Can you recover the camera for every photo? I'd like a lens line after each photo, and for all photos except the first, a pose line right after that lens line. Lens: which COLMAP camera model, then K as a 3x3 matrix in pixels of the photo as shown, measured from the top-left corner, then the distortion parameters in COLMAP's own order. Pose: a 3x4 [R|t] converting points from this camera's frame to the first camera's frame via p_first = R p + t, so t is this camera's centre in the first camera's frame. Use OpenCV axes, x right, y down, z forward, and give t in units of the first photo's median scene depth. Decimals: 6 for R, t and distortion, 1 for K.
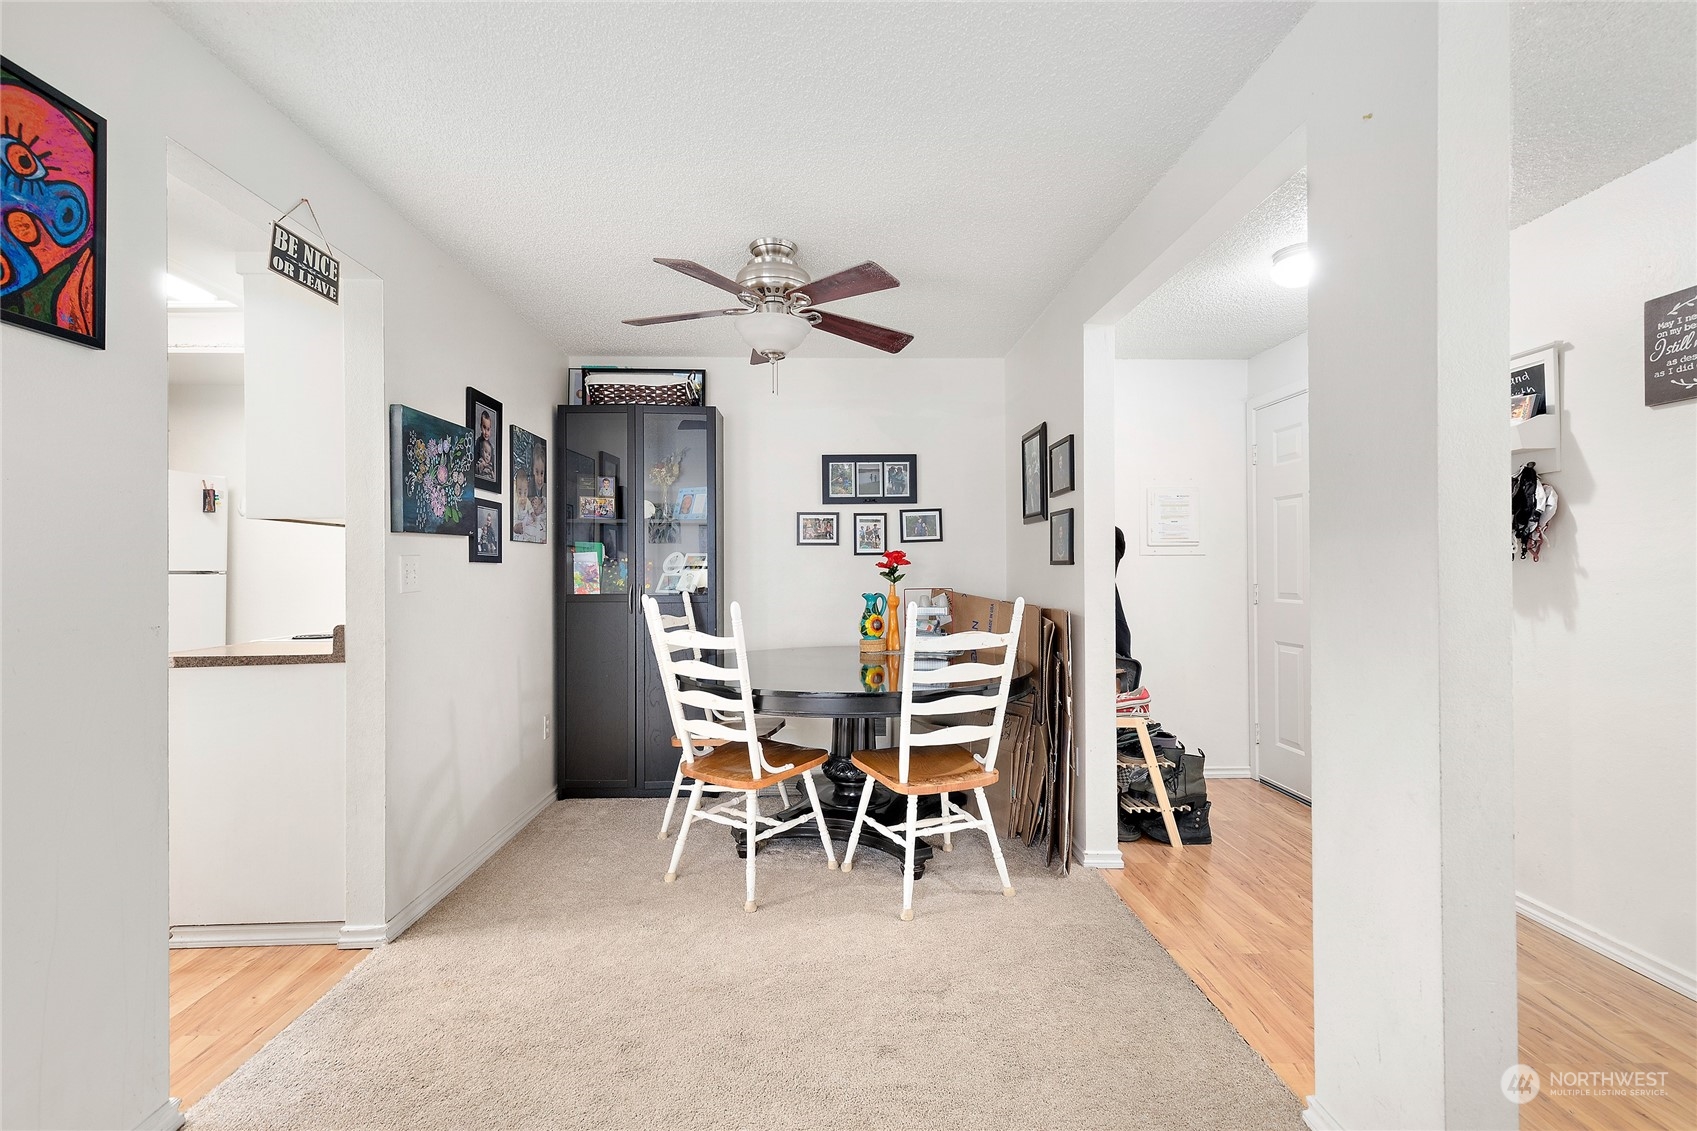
lens RADIAL K [[759.4, 0, 849.0], [0, 759.4, 566.7], [0, 0, 1]] dist [0.005645, -0.000614]
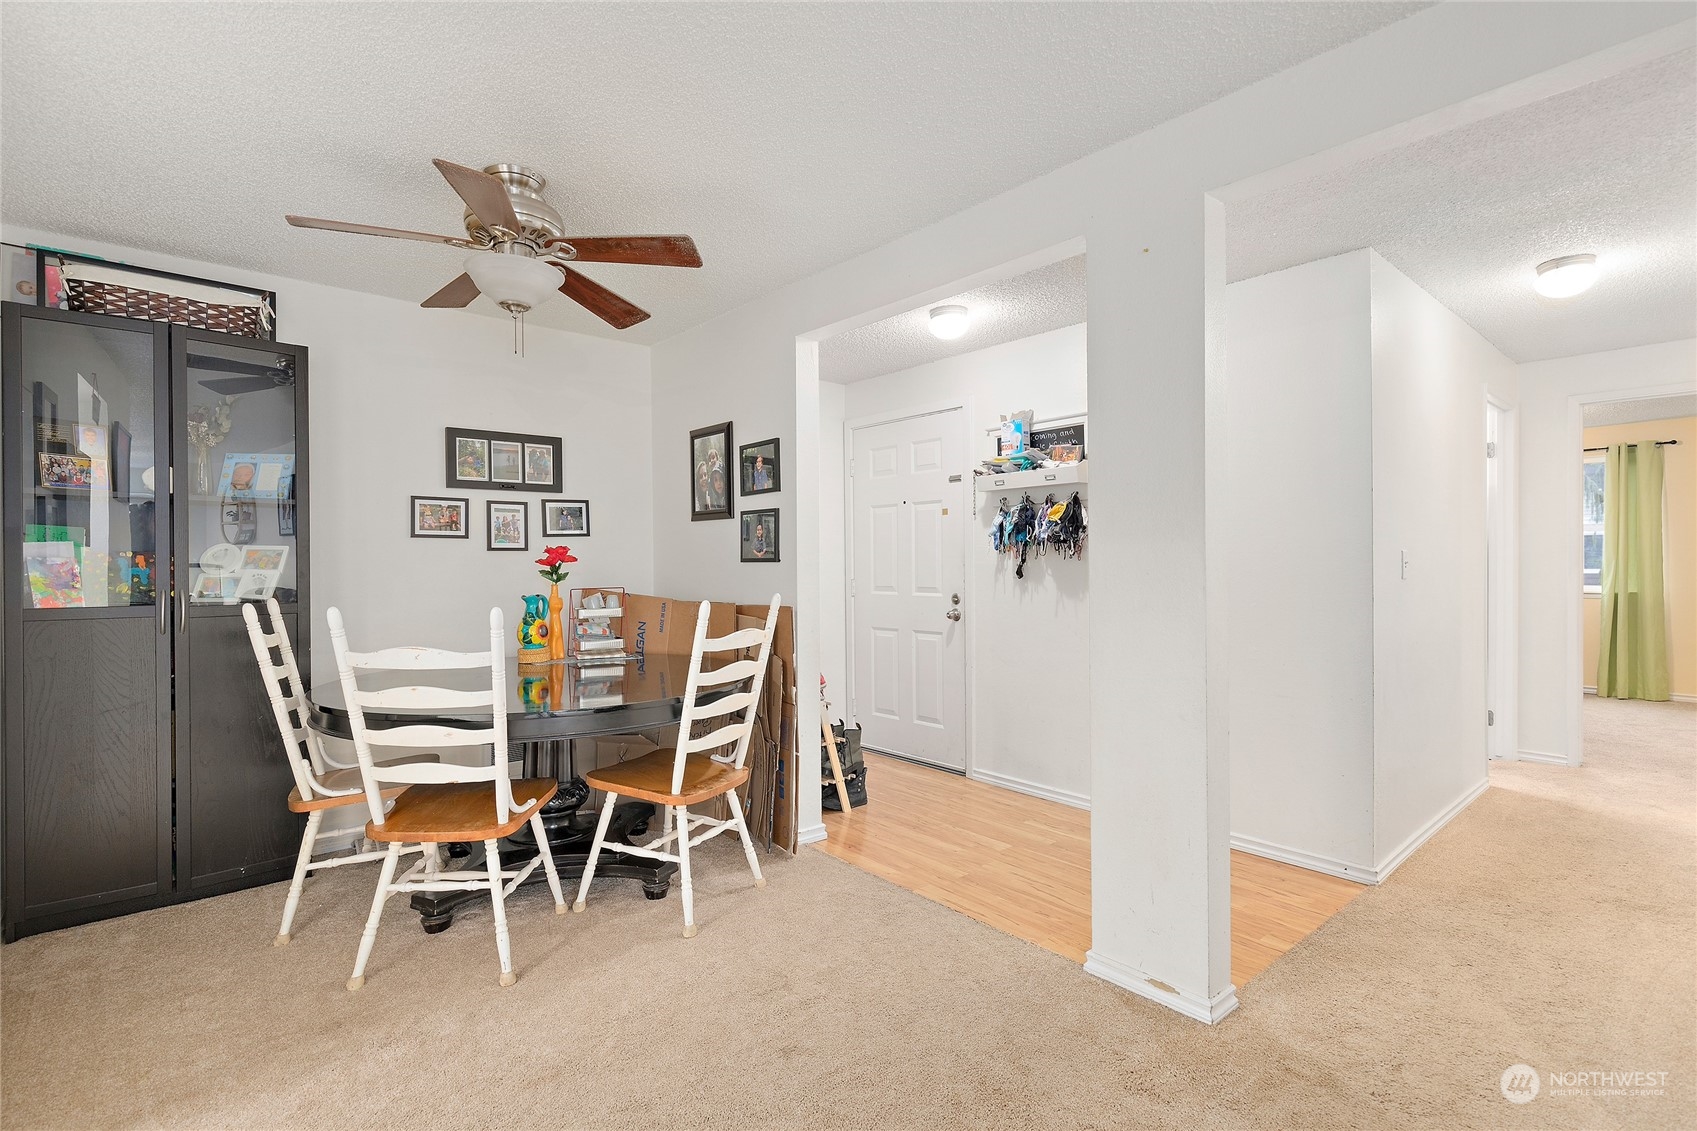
lens RADIAL K [[793.7, 0, 848.5], [0, 793.7, 565.5], [0, 0, 1]] dist [-0.003788, -0.000530]
pose [[0.772551, -0.001136, 0.634952, -0.311879], [0.000909, 0.999999, 0.000682, 0.001507], [-0.634953, 0.000050, 0.772551, 0.087710]]
